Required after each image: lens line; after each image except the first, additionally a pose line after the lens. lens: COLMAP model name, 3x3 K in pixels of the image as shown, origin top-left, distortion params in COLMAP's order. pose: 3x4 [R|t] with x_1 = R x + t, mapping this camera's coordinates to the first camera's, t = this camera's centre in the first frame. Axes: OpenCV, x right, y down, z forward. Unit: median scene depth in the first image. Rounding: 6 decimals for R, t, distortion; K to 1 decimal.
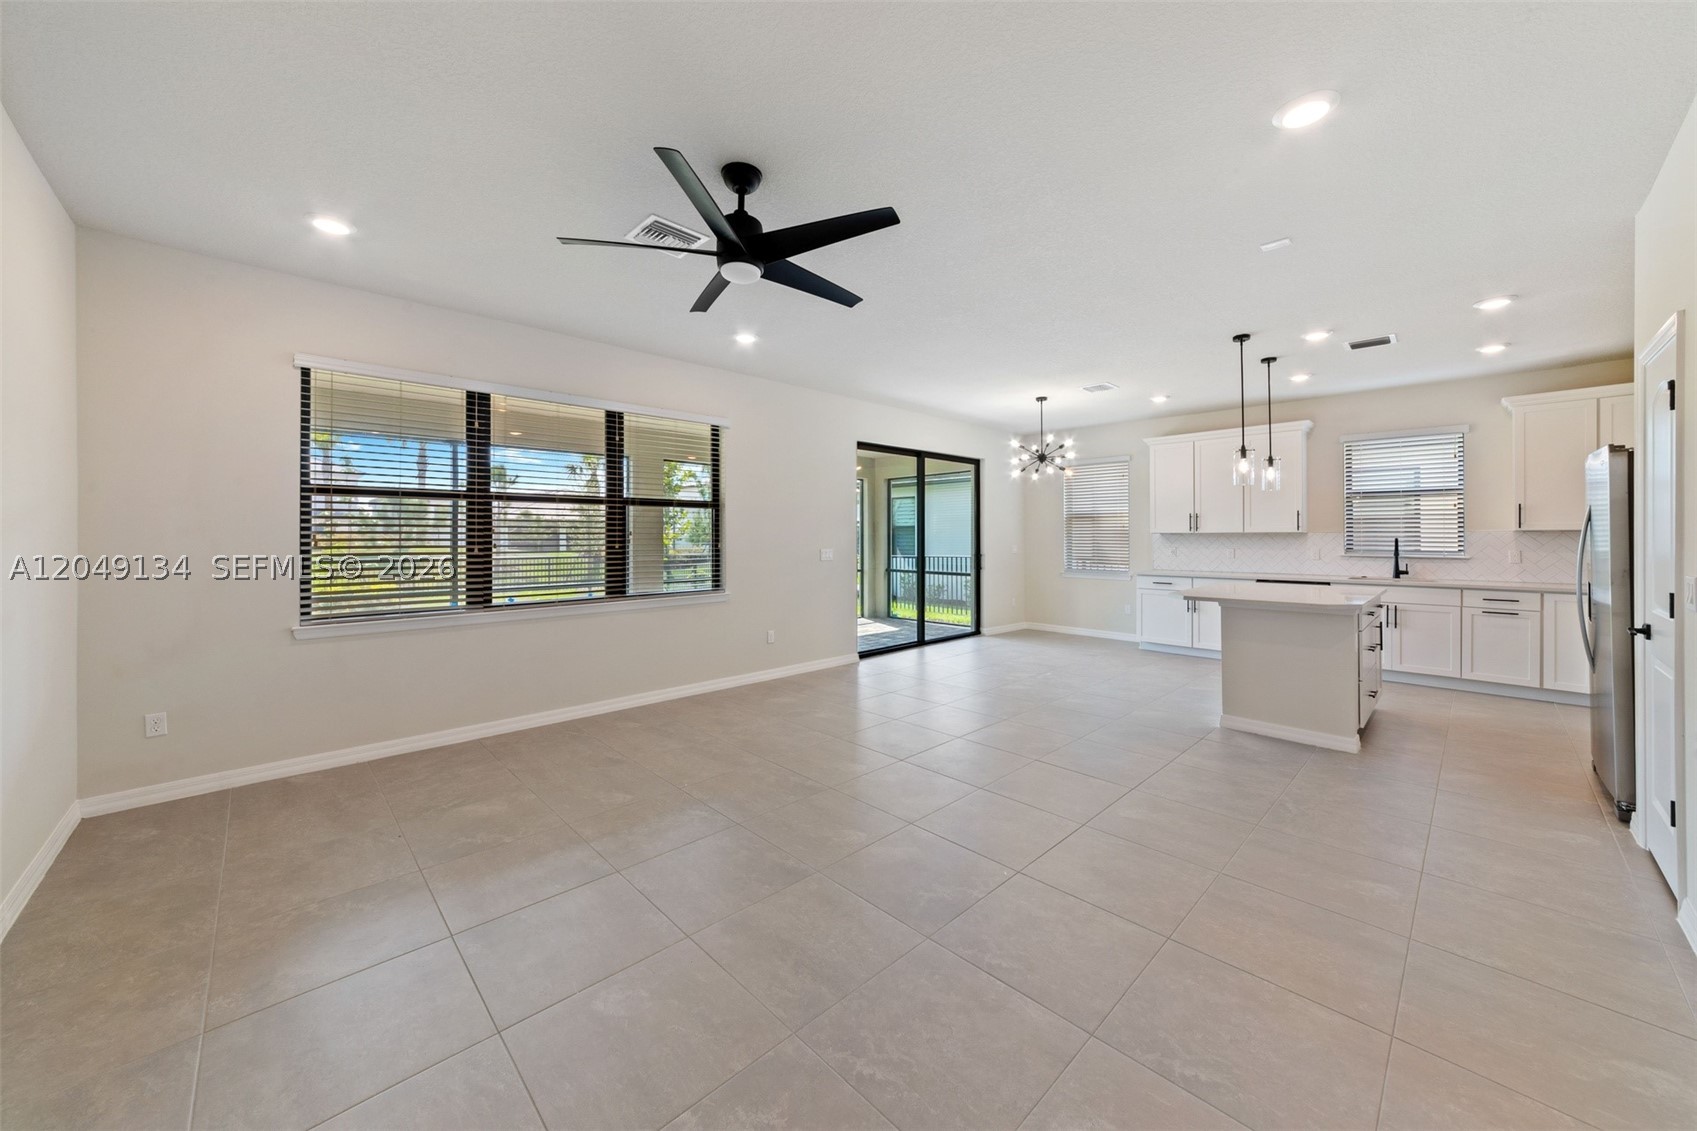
lens RADIAL K [[626.8, 0, 855.2], [0, 626.8, 536.6], [0, 0, 1]] dist [0.000132, 0.003711]
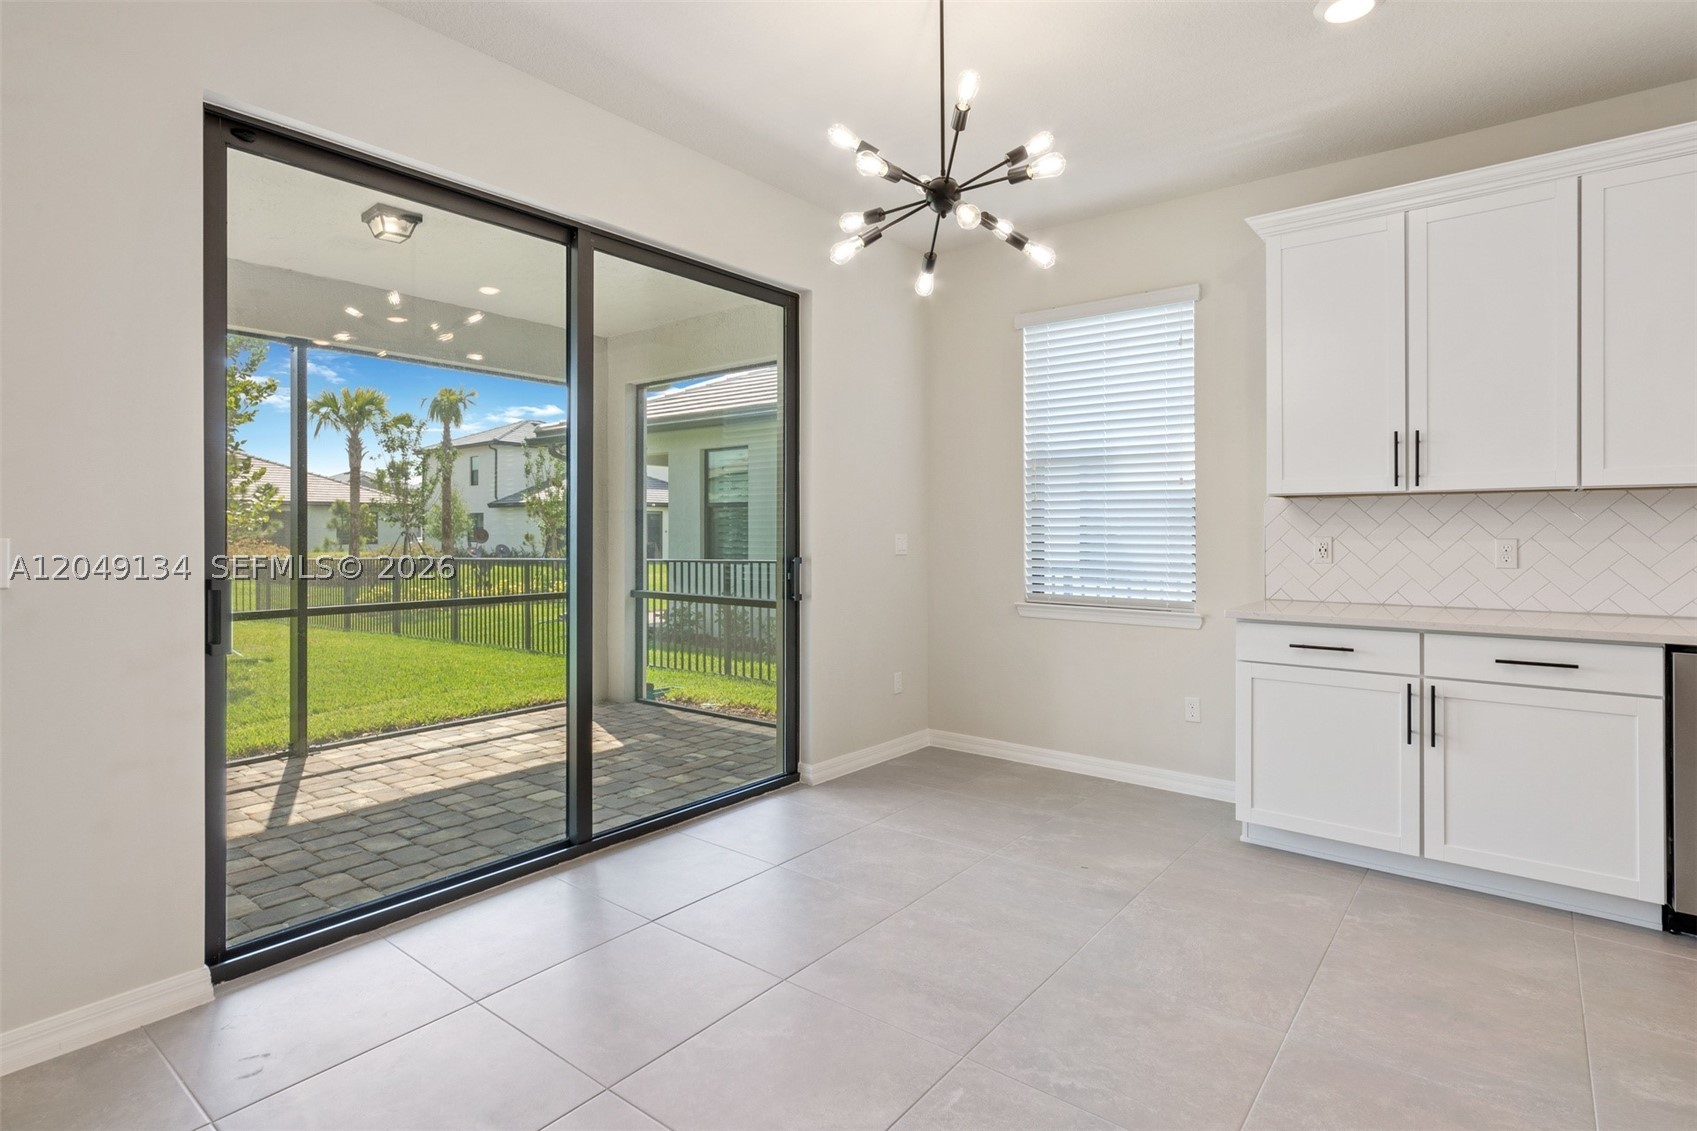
lens RADIAL K [[882.4, 0, 860.9], [0, 882.4, 532.2], [0, 0, 1]] dist [0.013481, 0.000836]
pose [[0.990677, 0.000976, 0.136225, 0.211986], [-0.001060, 0.999999, 0.000539, 0.016716], [-0.136224, -0.000678, 0.990678, 0.631374]]
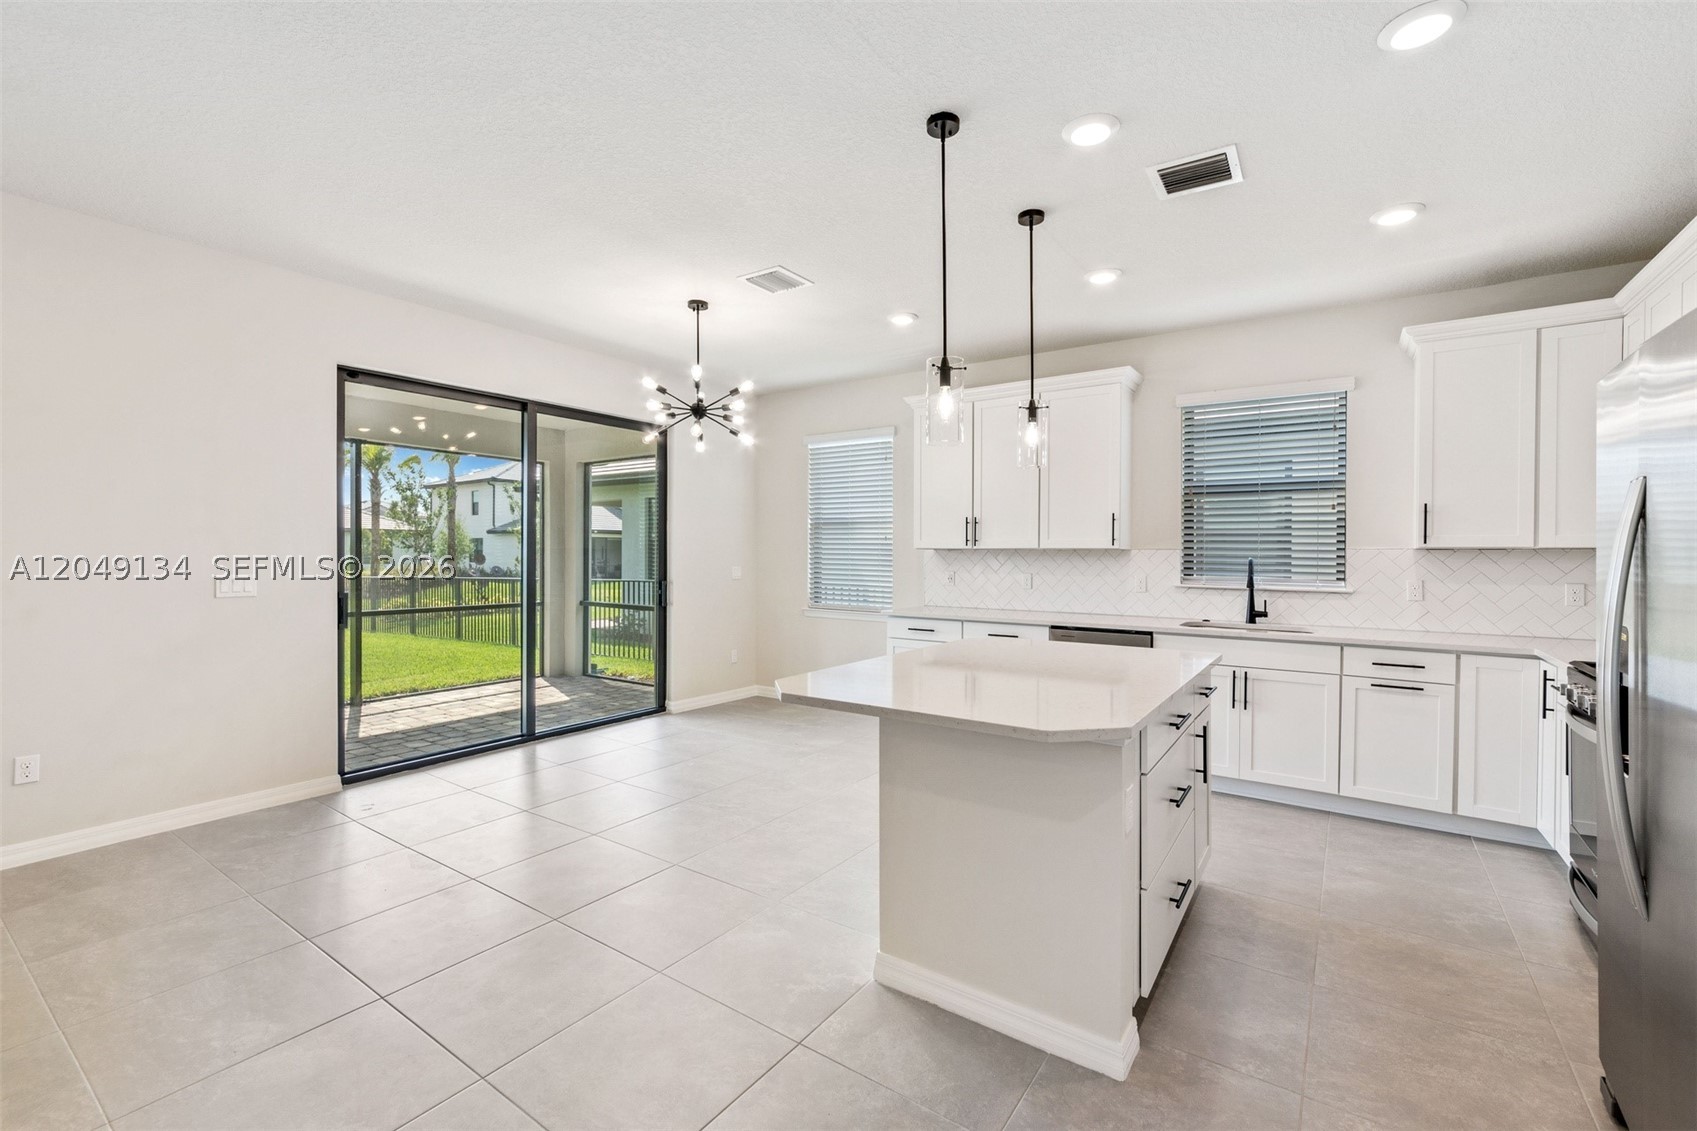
lens RADIAL K [[743.7, 0, 849.9], [0, 743.7, 562.7], [0, 0, 1]] dist [0.012875, -0.002845]
pose [[0.982096, 0.004943, 0.188316, 0.305473], [-0.007172, 0.999912, 0.011155, 0.000829], [-0.188245, -0.012305, 0.982045, 0.321610]]
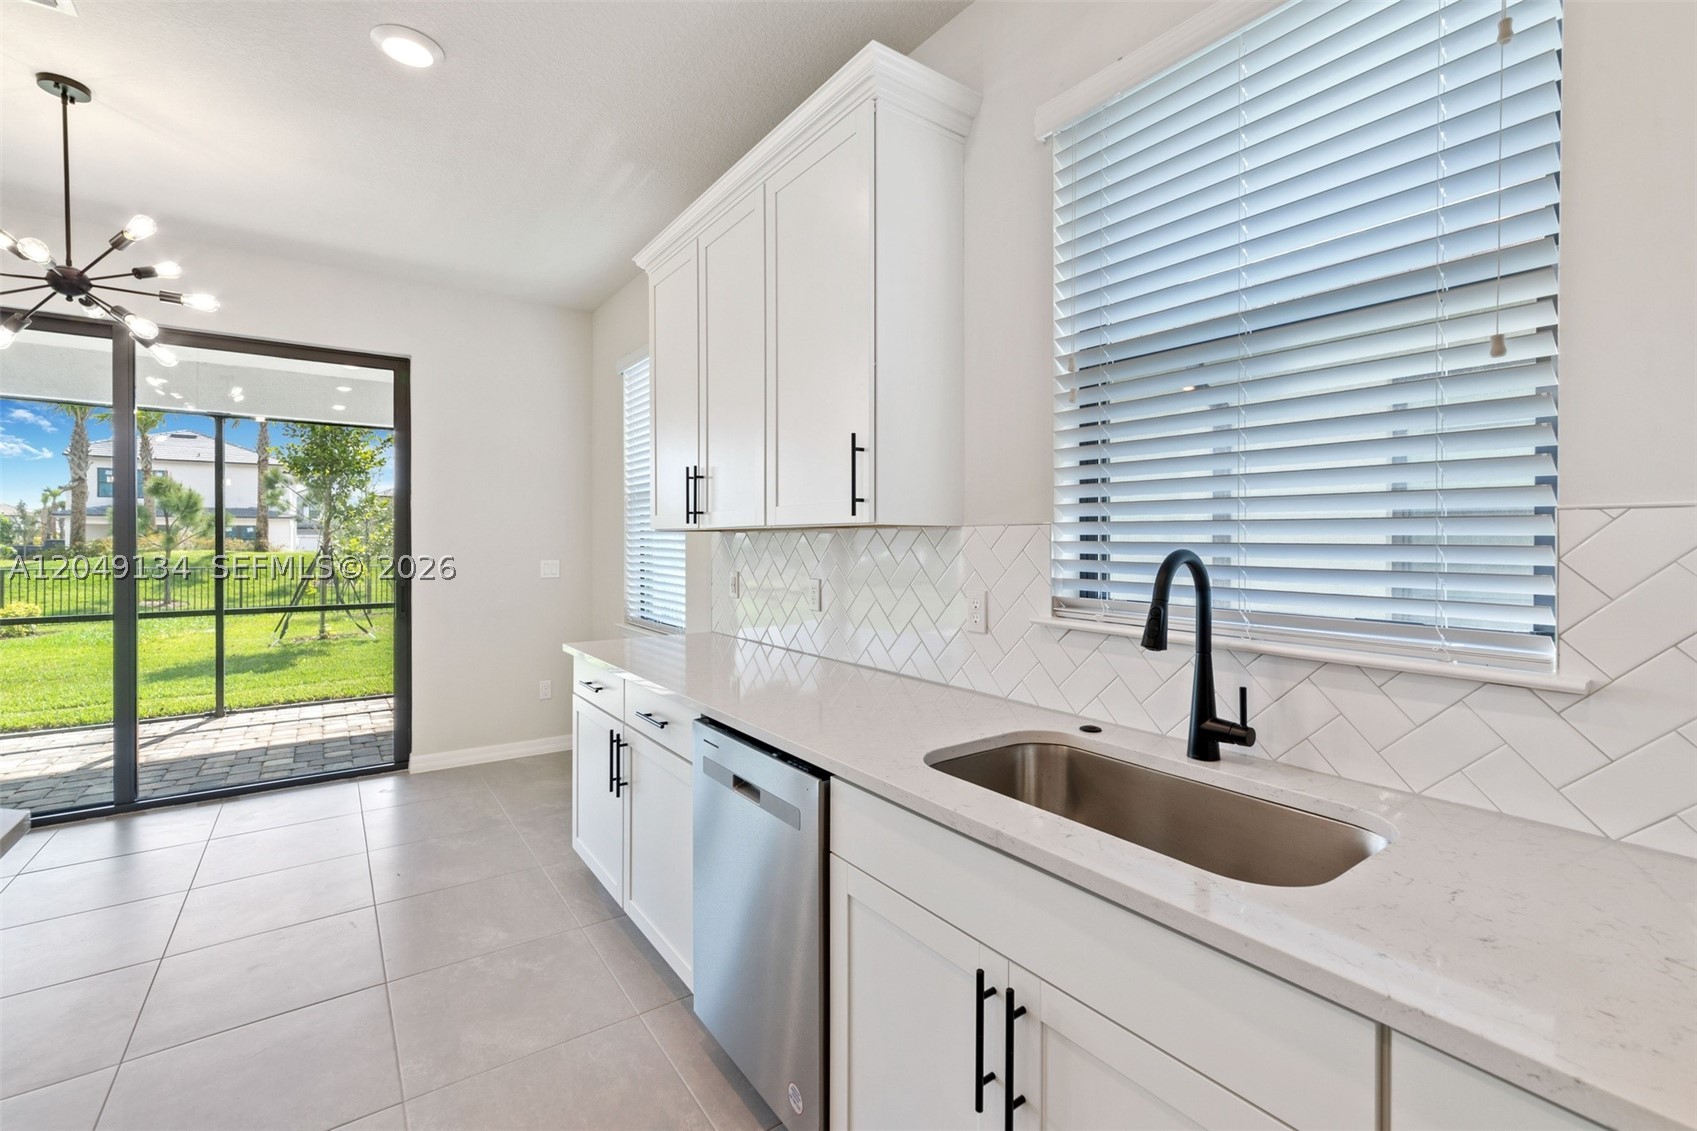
lens RADIAL K [[743.7, 0, 834.8], [0, 743.7, 550.9], [0, 0, 1]] dist [0.012875, -0.002845]
pose [[0.987525, 0.004683, -0.157392, 0.724531], [-0.002784, 0.999921, 0.012288, 0.000016], [0.157437, -0.011696, 0.987460, 0.696978]]
